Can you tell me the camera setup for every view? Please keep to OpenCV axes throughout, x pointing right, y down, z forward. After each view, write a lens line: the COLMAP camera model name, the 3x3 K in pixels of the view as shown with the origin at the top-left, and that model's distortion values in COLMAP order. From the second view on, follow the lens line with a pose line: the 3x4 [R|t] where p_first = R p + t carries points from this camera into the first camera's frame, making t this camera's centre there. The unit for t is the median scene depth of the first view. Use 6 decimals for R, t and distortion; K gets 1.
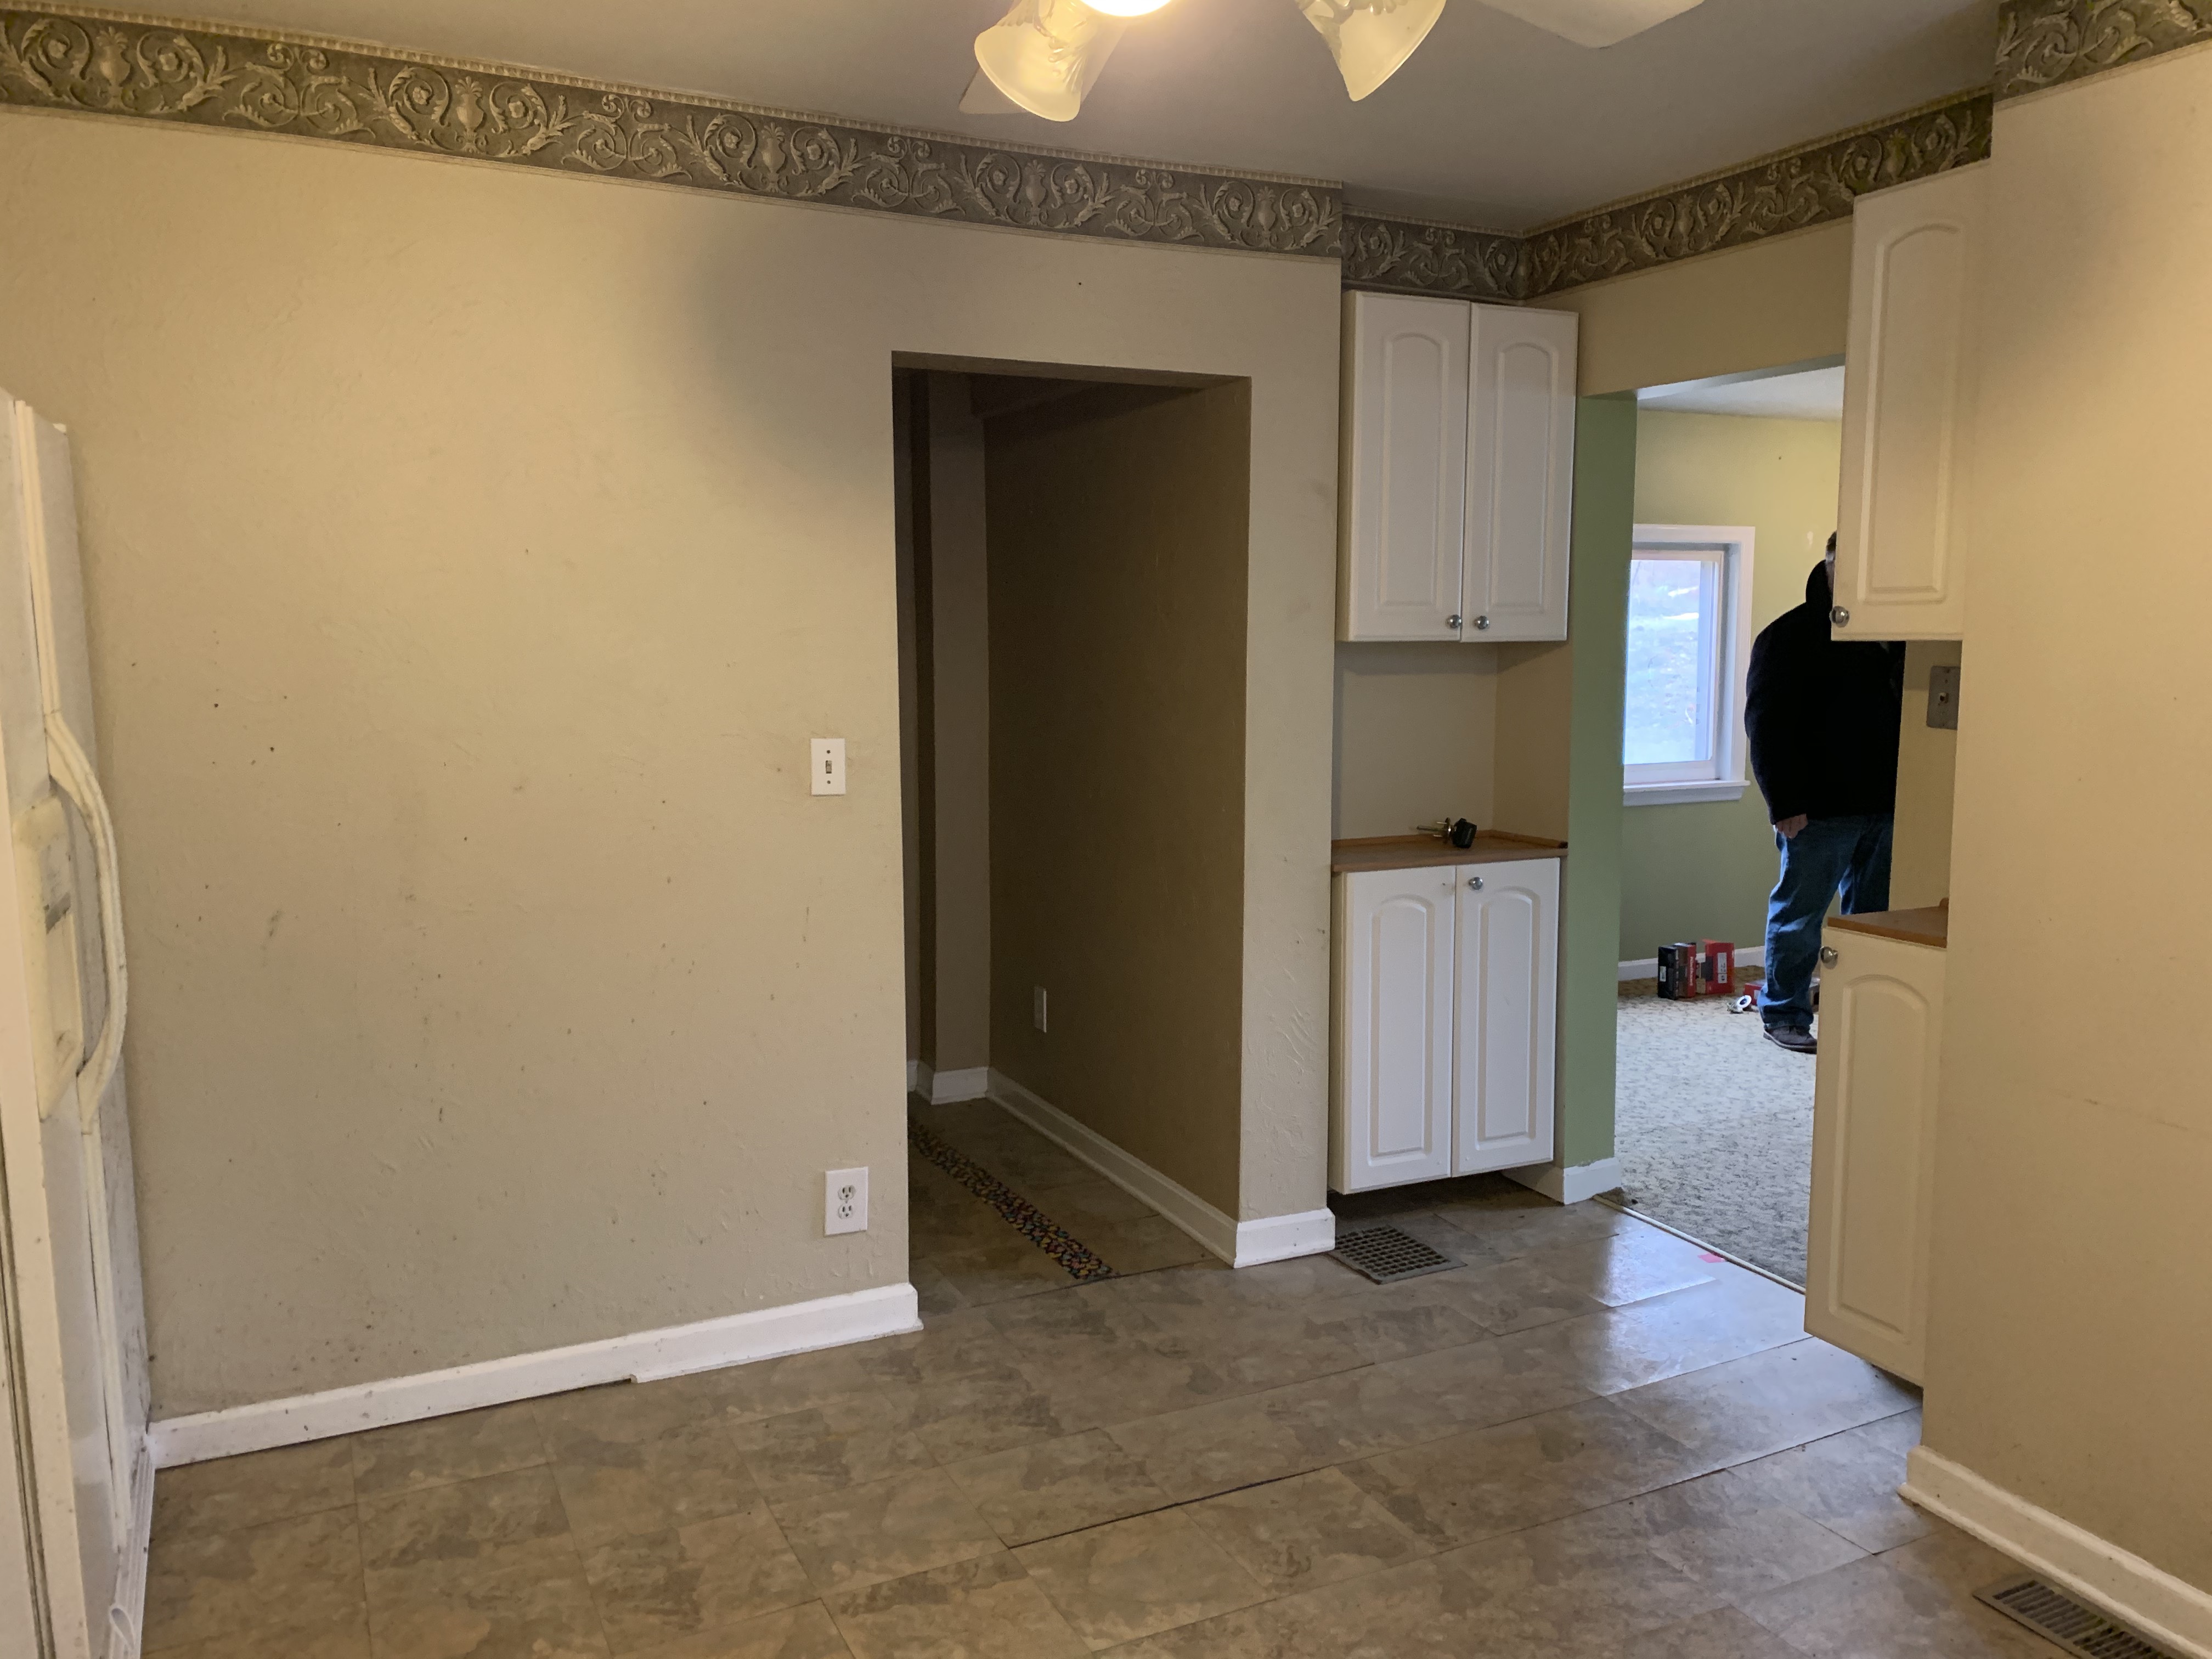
lens RADIAL K [[1694.2, 0, 1123.8], [0, 1694.2, 819.5], [0, 0, 1]] dist [0.037196, -0.024510]
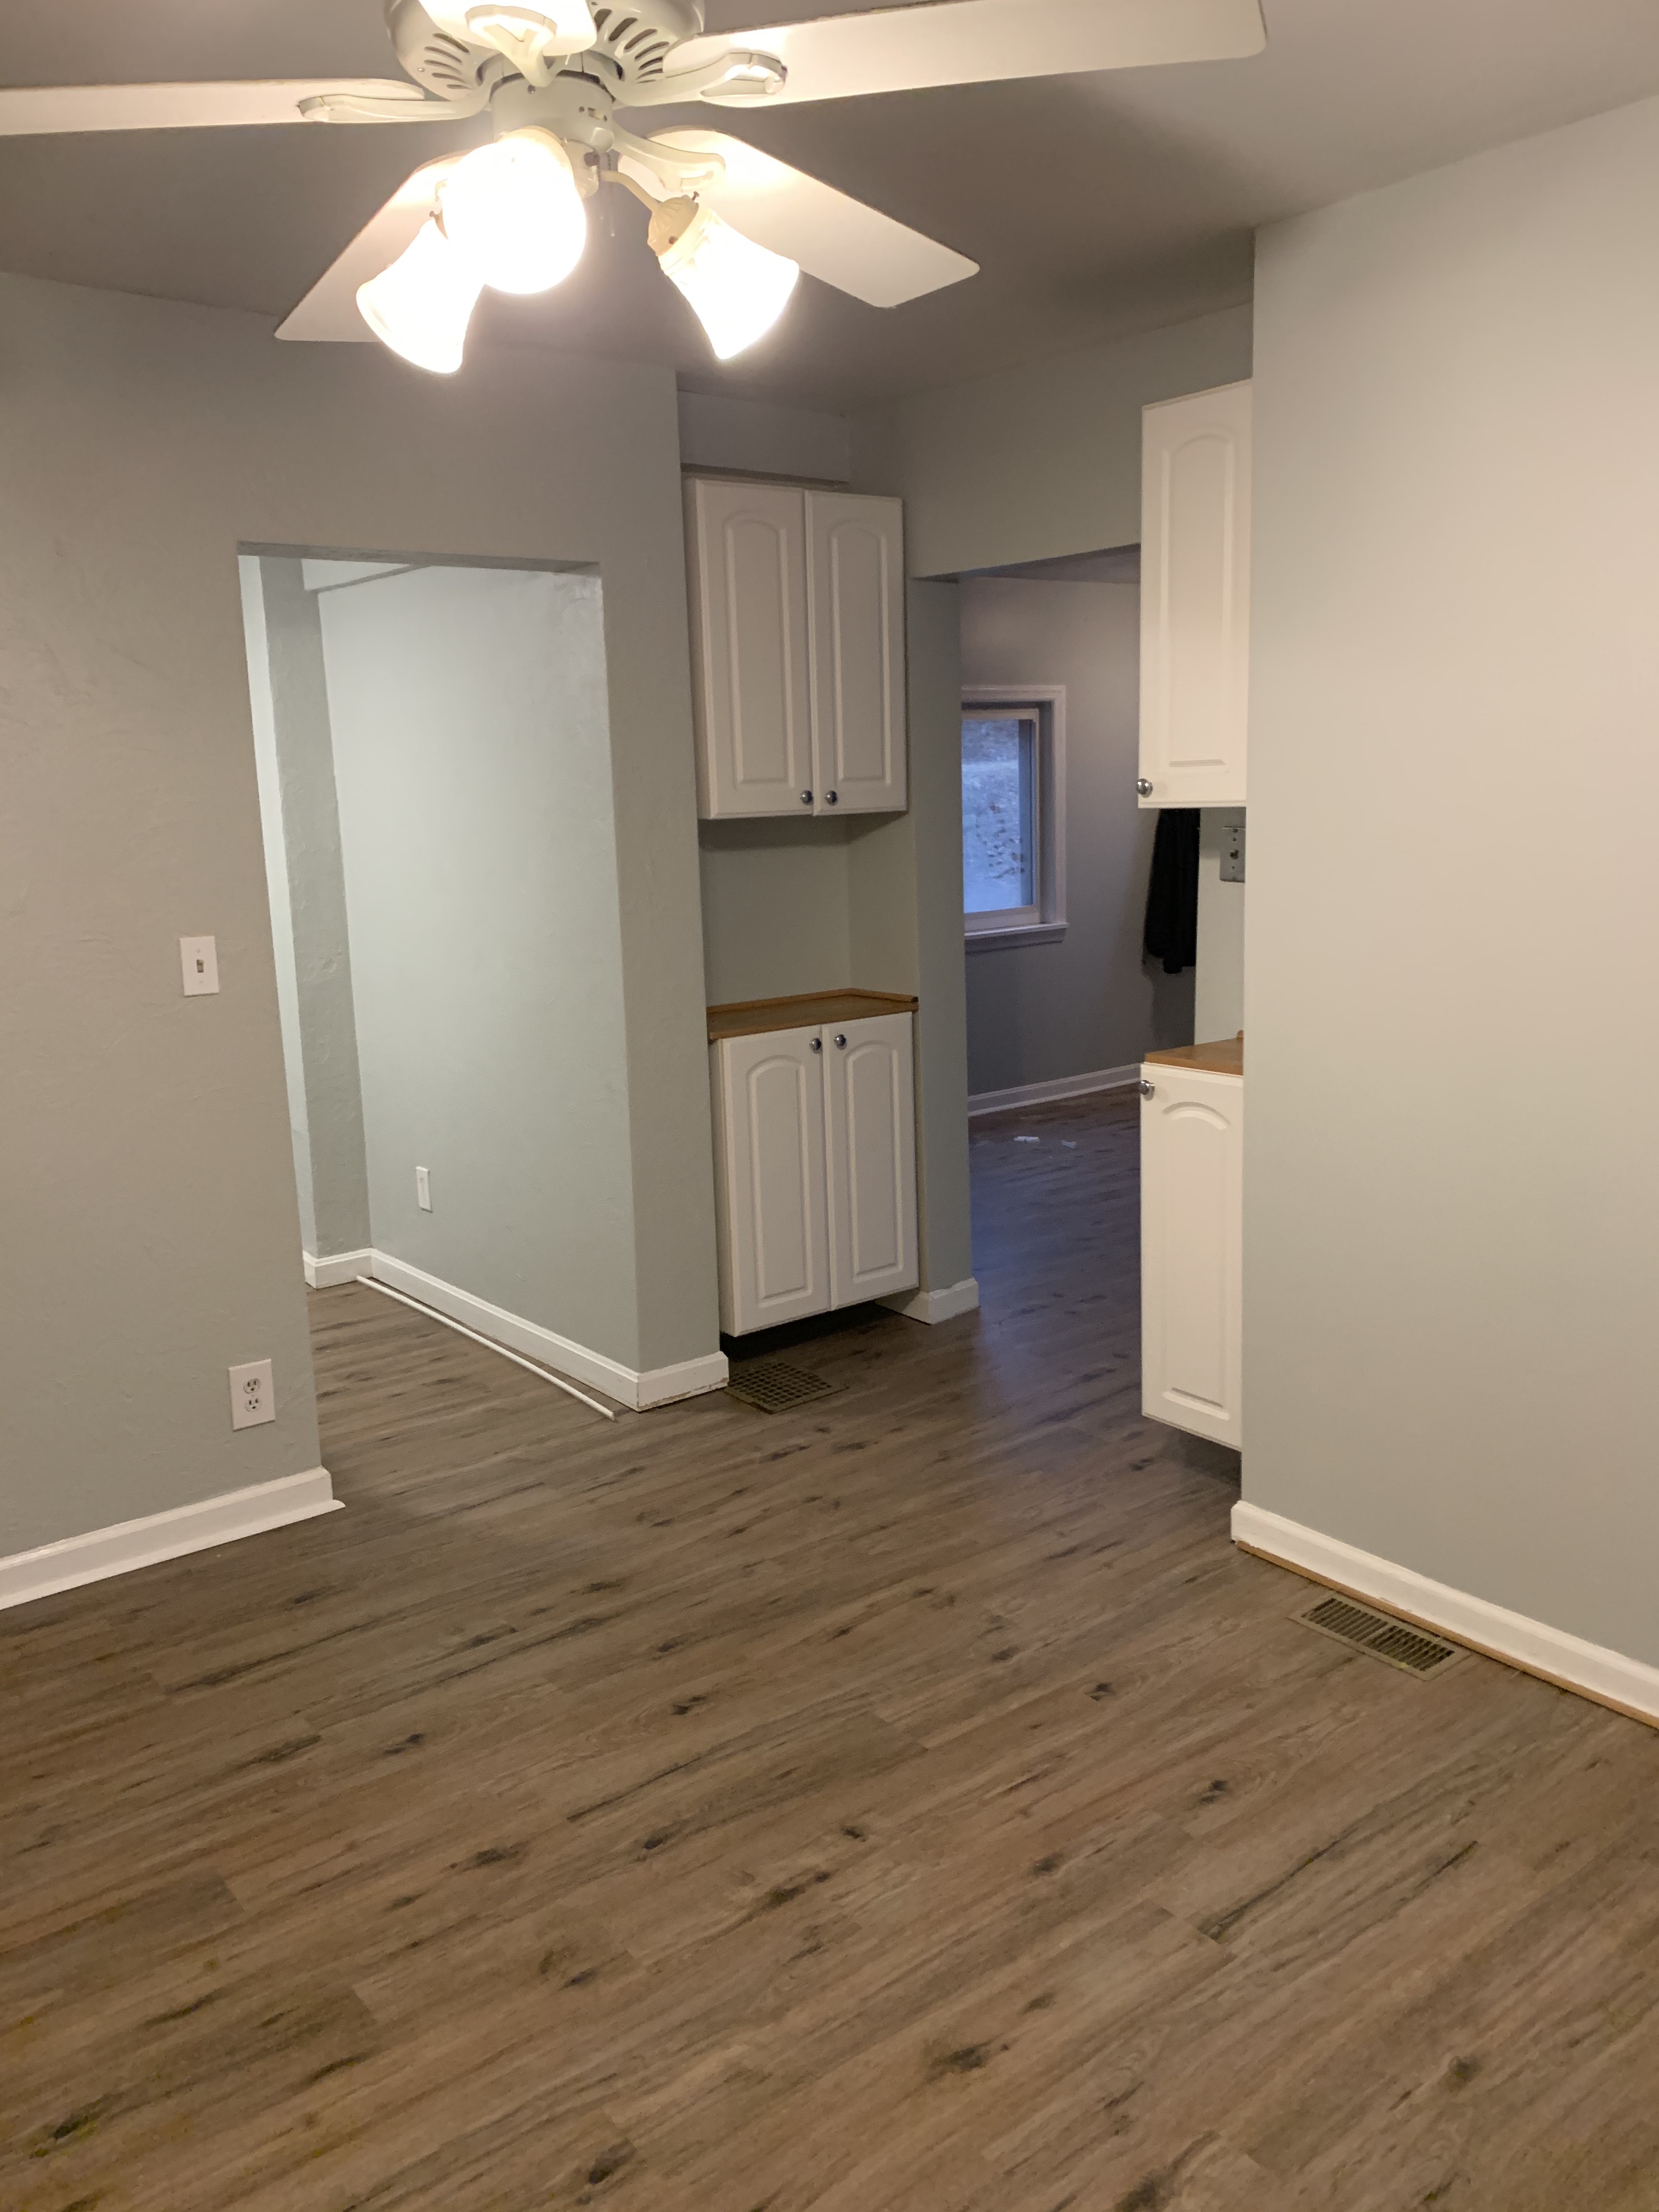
lens RADIAL K [[1694.2, 0, 827.2], [0, 1694.2, 1102.6], [0, 0, 1]] dist [0.037196, -0.024510]
pose [[0.976273, -0.073370, 0.203735, -0.024486], [0.057869, 0.995030, 0.081034, -0.011575], [-0.208668, -0.067321, 0.975667, -0.054576]]
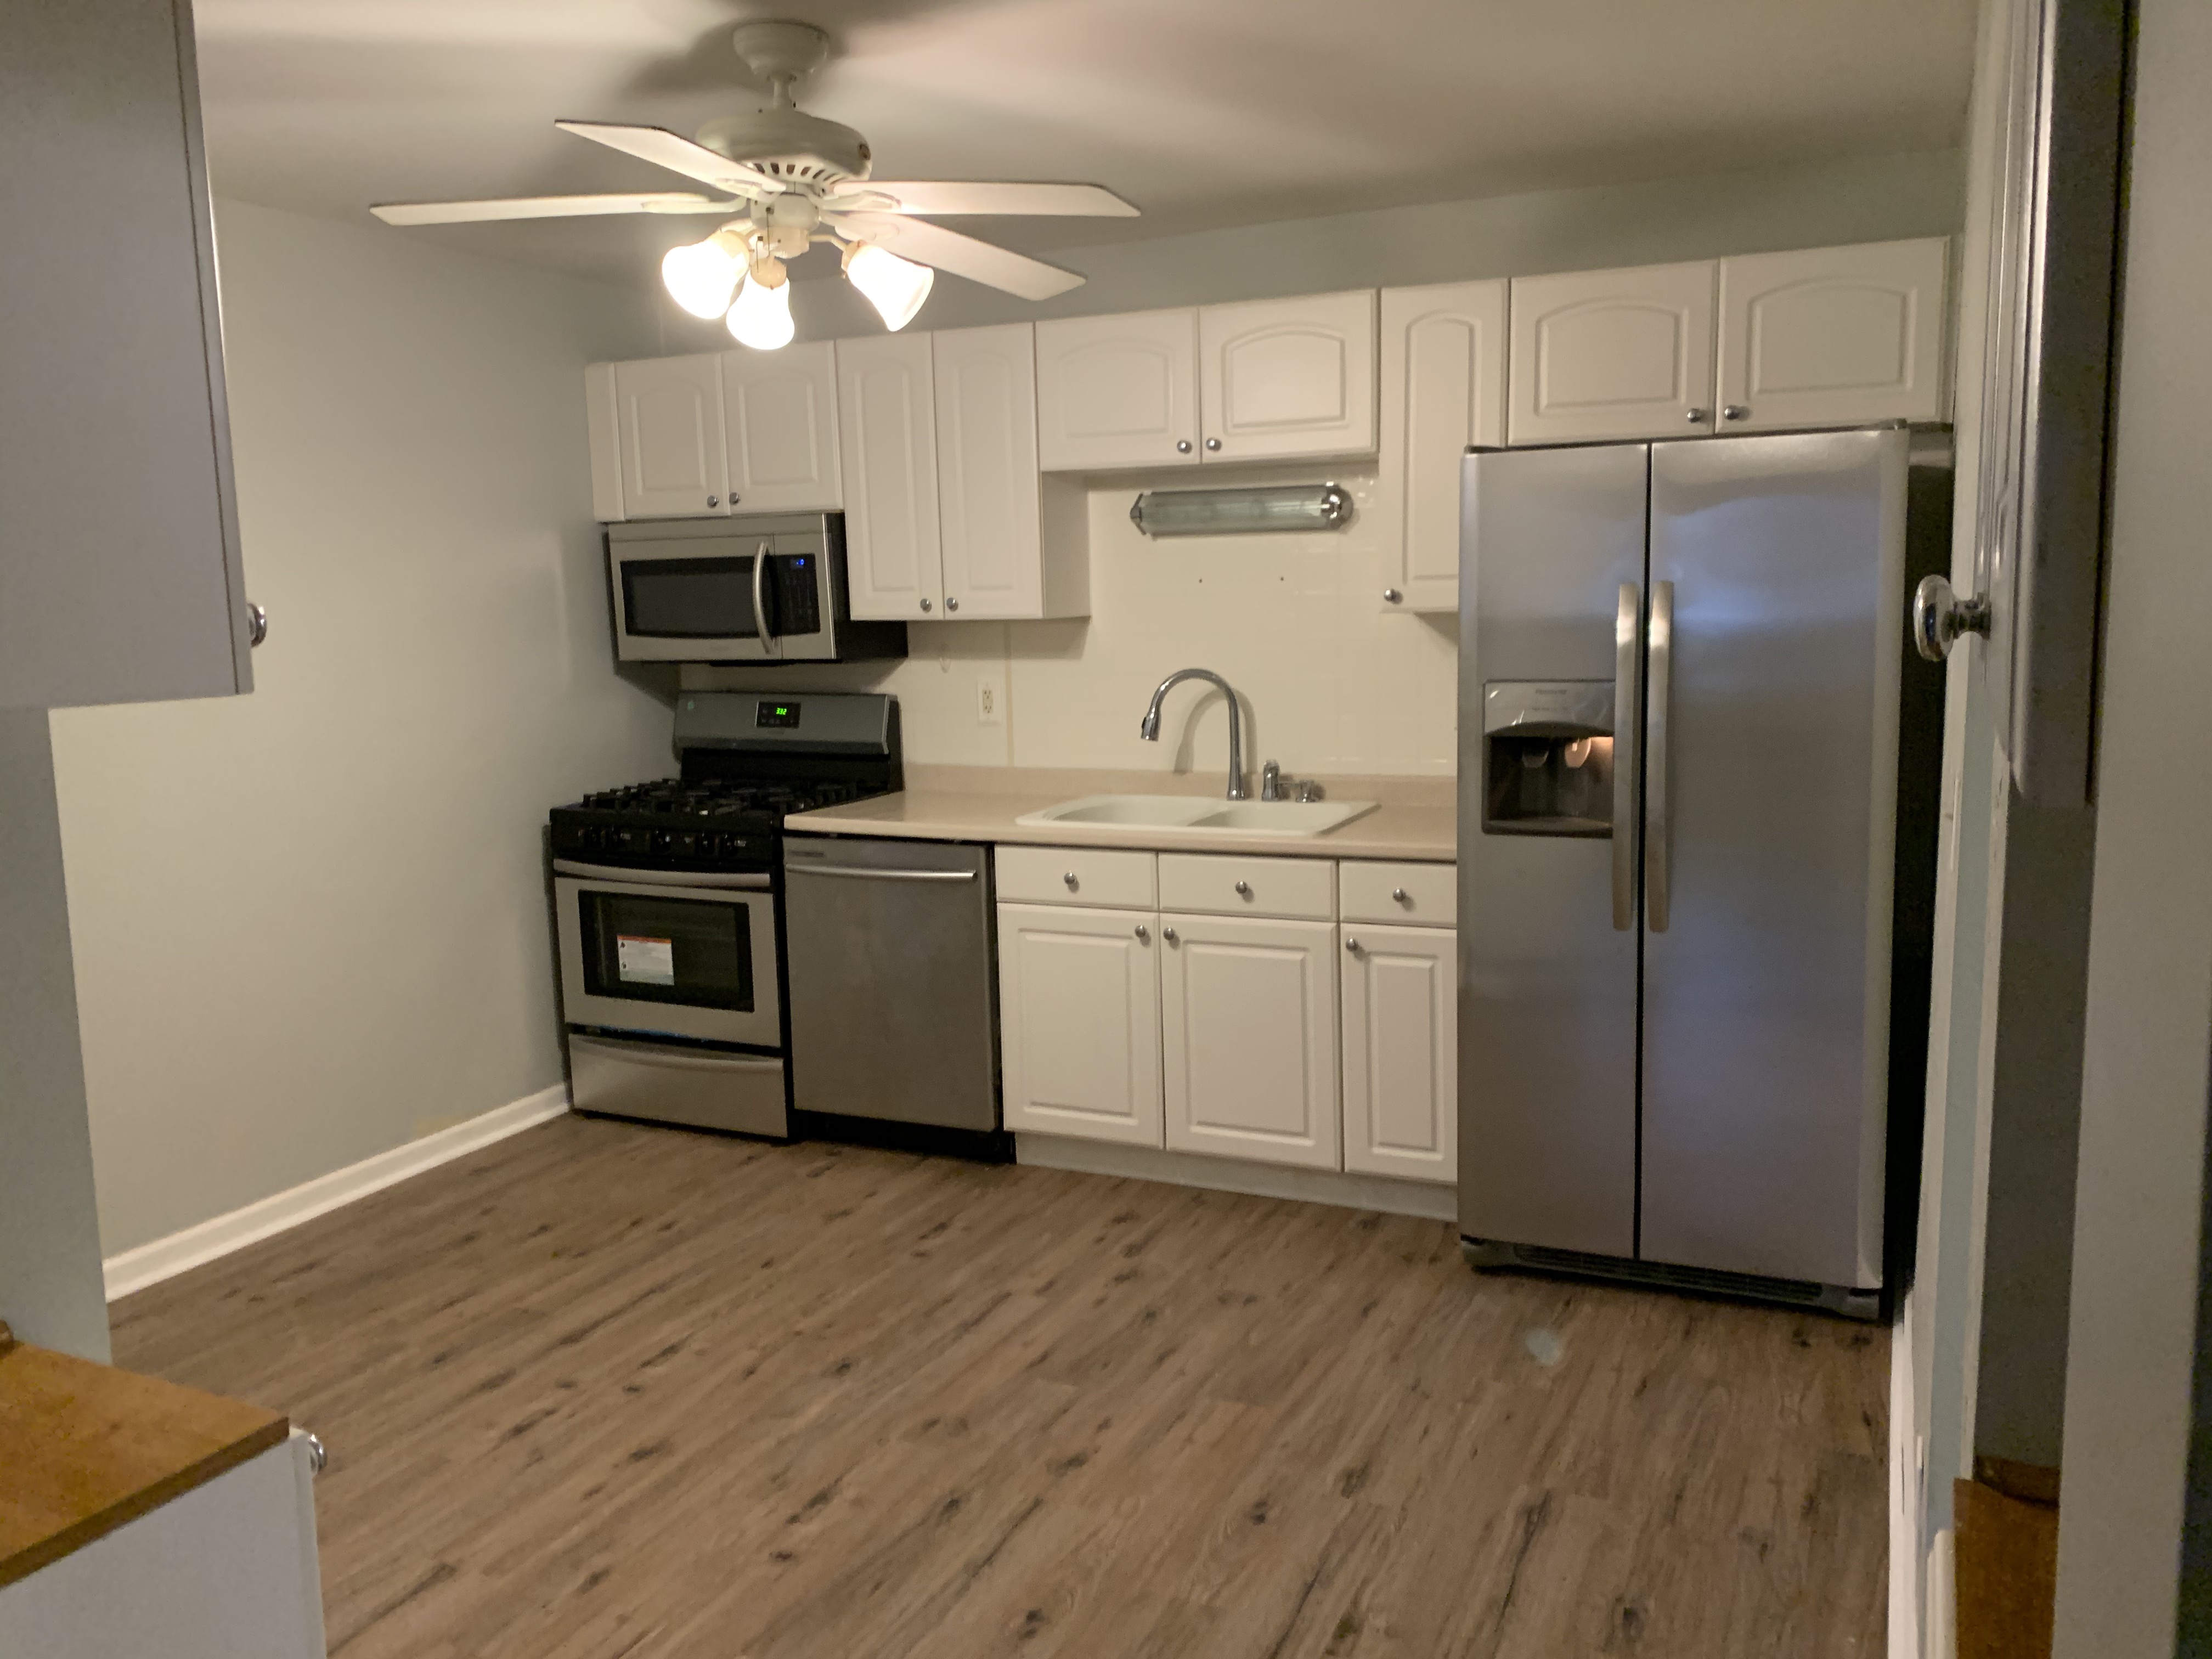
lens RADIAL K [[1694.2, 0, 1147.7], [0, 1694.2, 839.7], [0, 0, 1]] dist [0.037196, -0.024510]
pose [[-0.763719, 0.108962, -0.636287, 0.490125], [-0.051976, 0.972073, 0.228850, -0.165886], [0.643453, 0.207849, -0.736727, 1.366013]]
